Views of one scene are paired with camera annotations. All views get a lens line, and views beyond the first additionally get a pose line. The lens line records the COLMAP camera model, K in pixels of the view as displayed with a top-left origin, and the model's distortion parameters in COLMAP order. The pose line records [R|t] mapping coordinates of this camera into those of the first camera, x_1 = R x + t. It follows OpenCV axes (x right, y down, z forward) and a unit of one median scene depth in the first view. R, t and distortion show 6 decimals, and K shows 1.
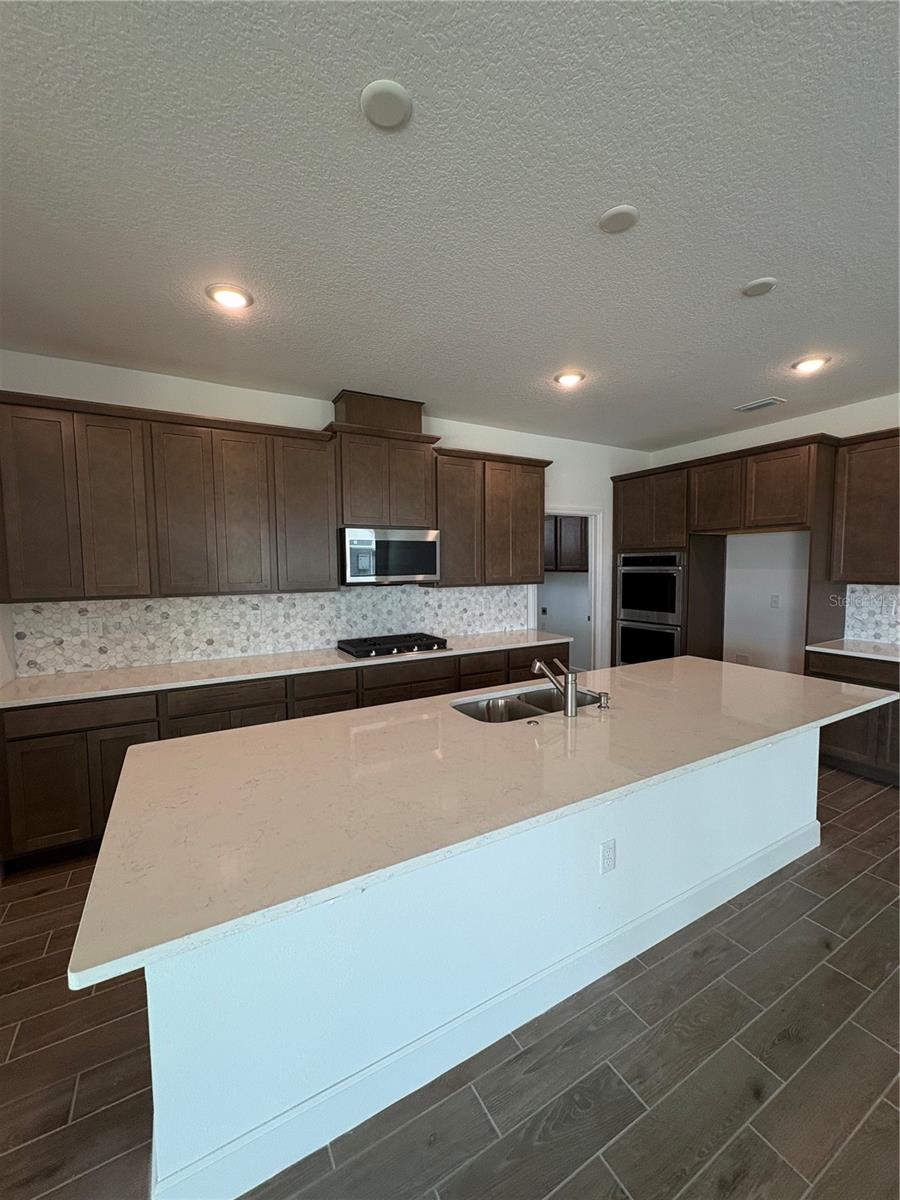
lens RADIAL K [[483.6, 0, 449.9], [0, 483.6, 595.5], [0, 0, 1]] dist [0.002224, -0.000630]
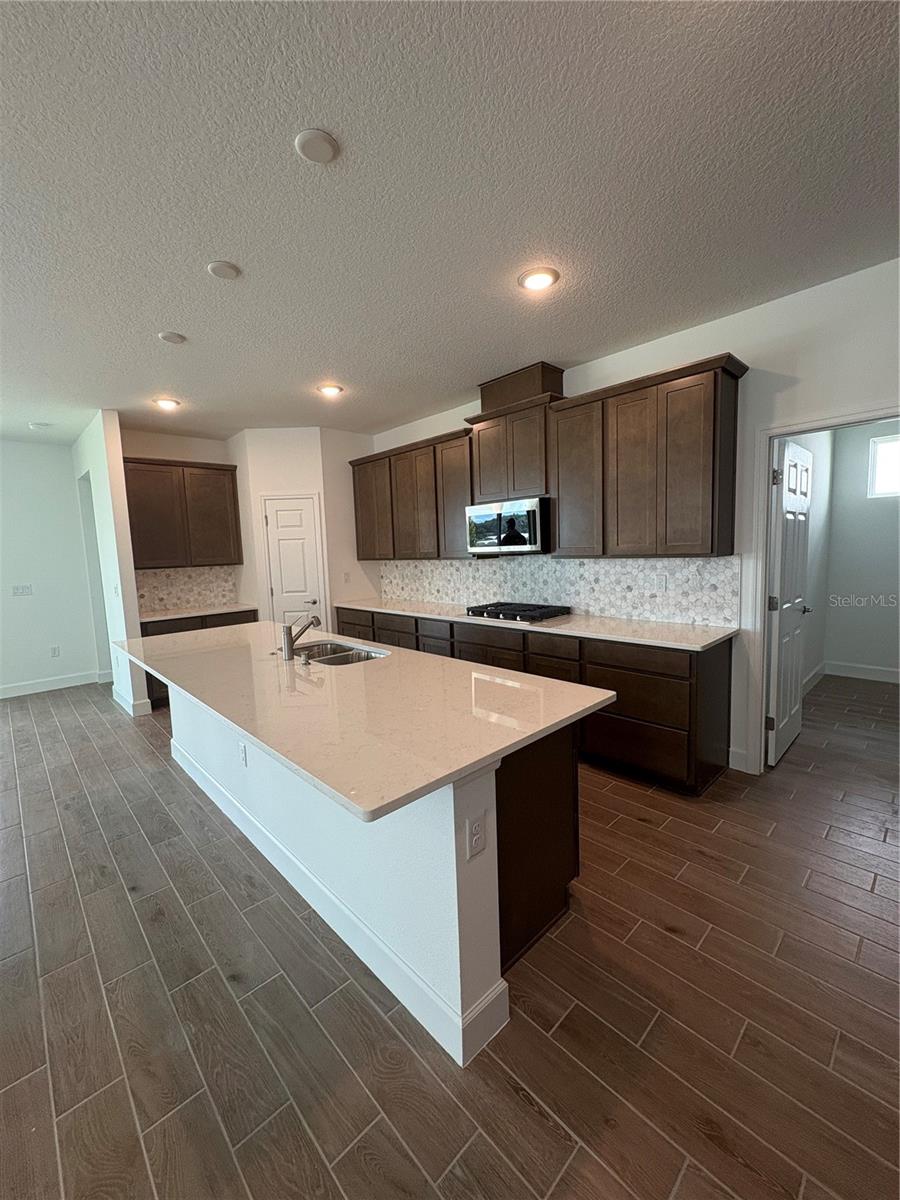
lens RADIAL K [[483.6, 0, 452.3], [0, 483.6, 596.7], [0, 0, 1]] dist [0.002224, -0.000630]
pose [[0.238457, 0.101847, -0.965798, 0.817340], [-0.026710, 0.994797, 0.098310, -0.029336], [0.970786, 0.002354, 0.239936, 0.579490]]
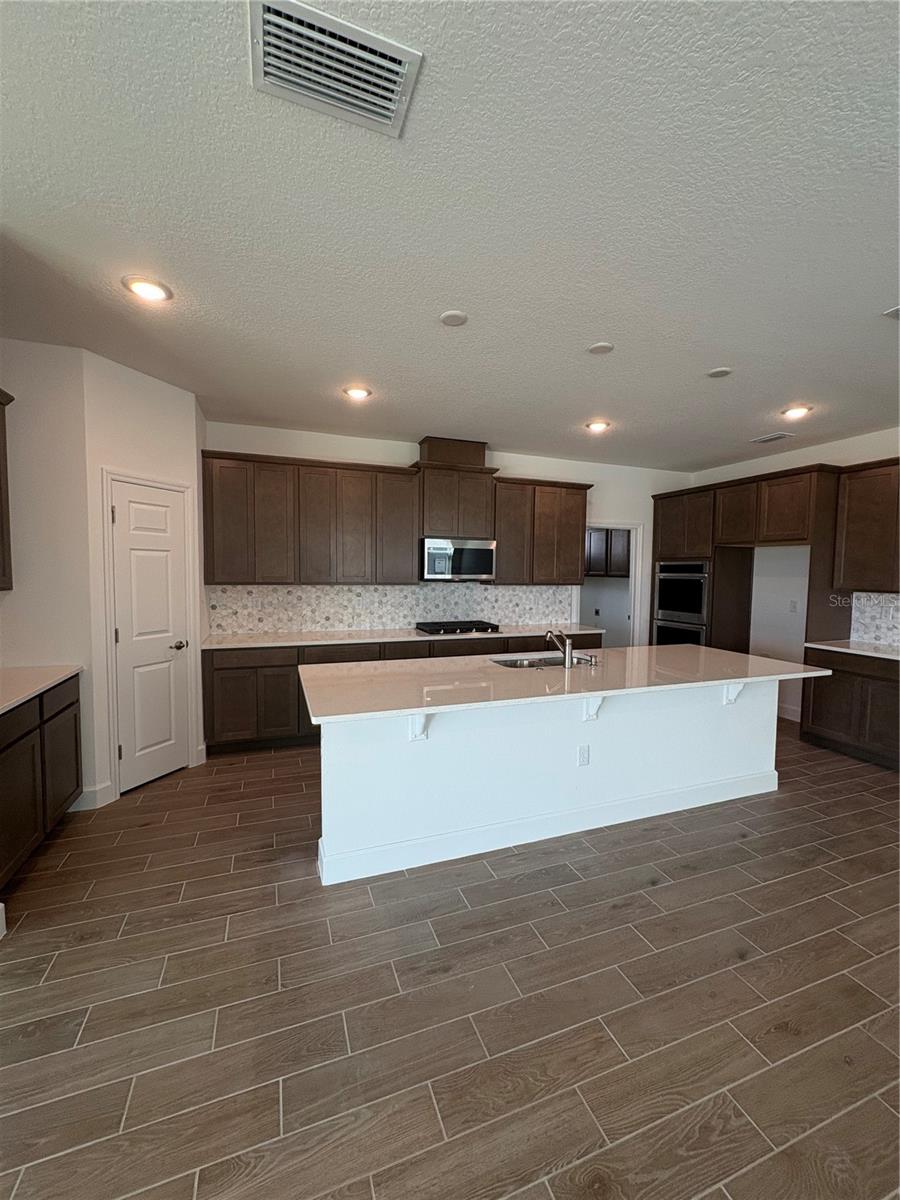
lens RADIAL K [[483.6, 0, 449.7], [0, 483.6, 594.9], [0, 0, 1]] dist [0.002224, -0.000630]
pose [[0.986957, 0.030942, -0.157984, 0.061518], [-0.032970, 0.999404, -0.010229, 0.026021], [0.157574, 0.015305, 0.987389, -0.279229]]
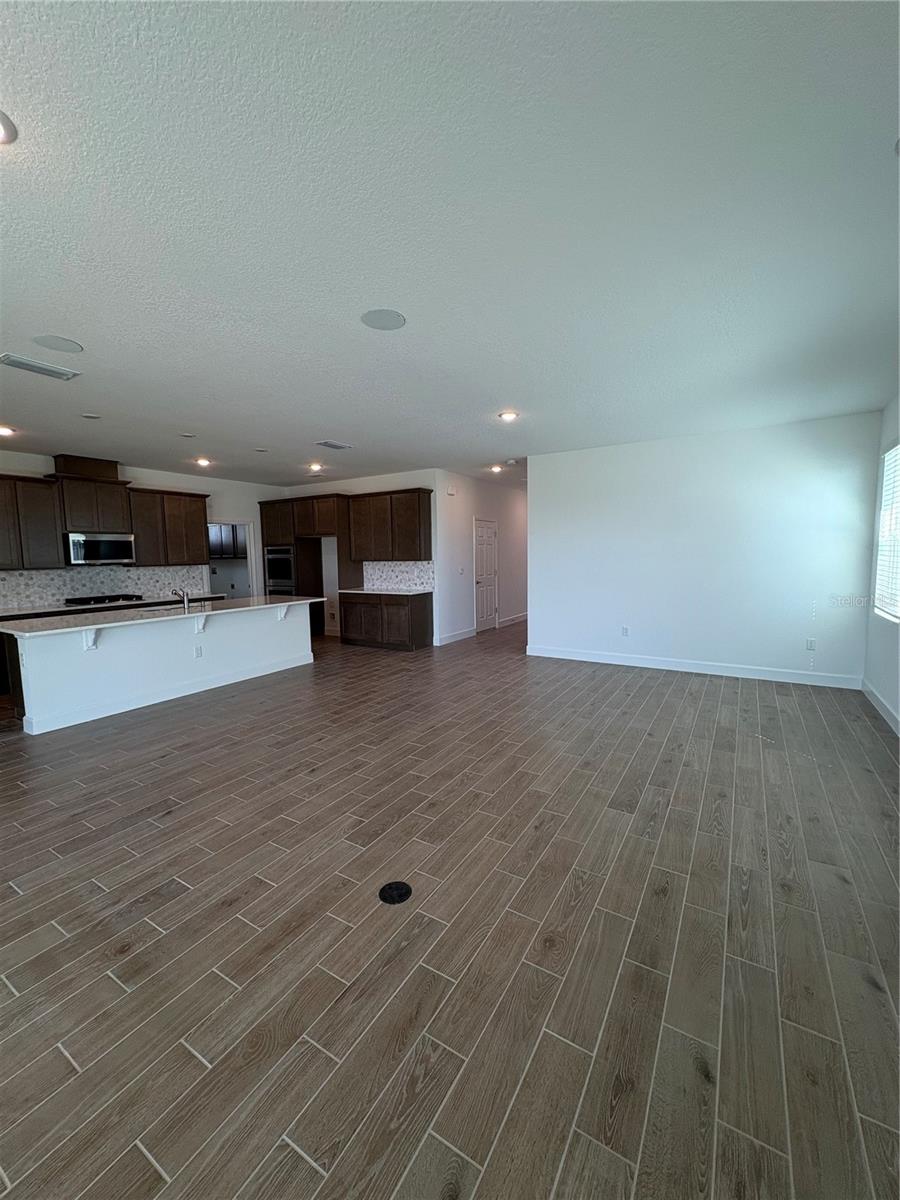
lens RADIAL K [[483.6, 0, 455.3], [0, 483.6, 597.9], [0, 0, 1]] dist [0.002224, -0.000630]
pose [[0.874321, -0.049349, 0.482833, 0.134916], [0.039467, 0.998752, 0.030613, 0.086602], [-0.483741, -0.007710, 0.875177, -1.079233]]
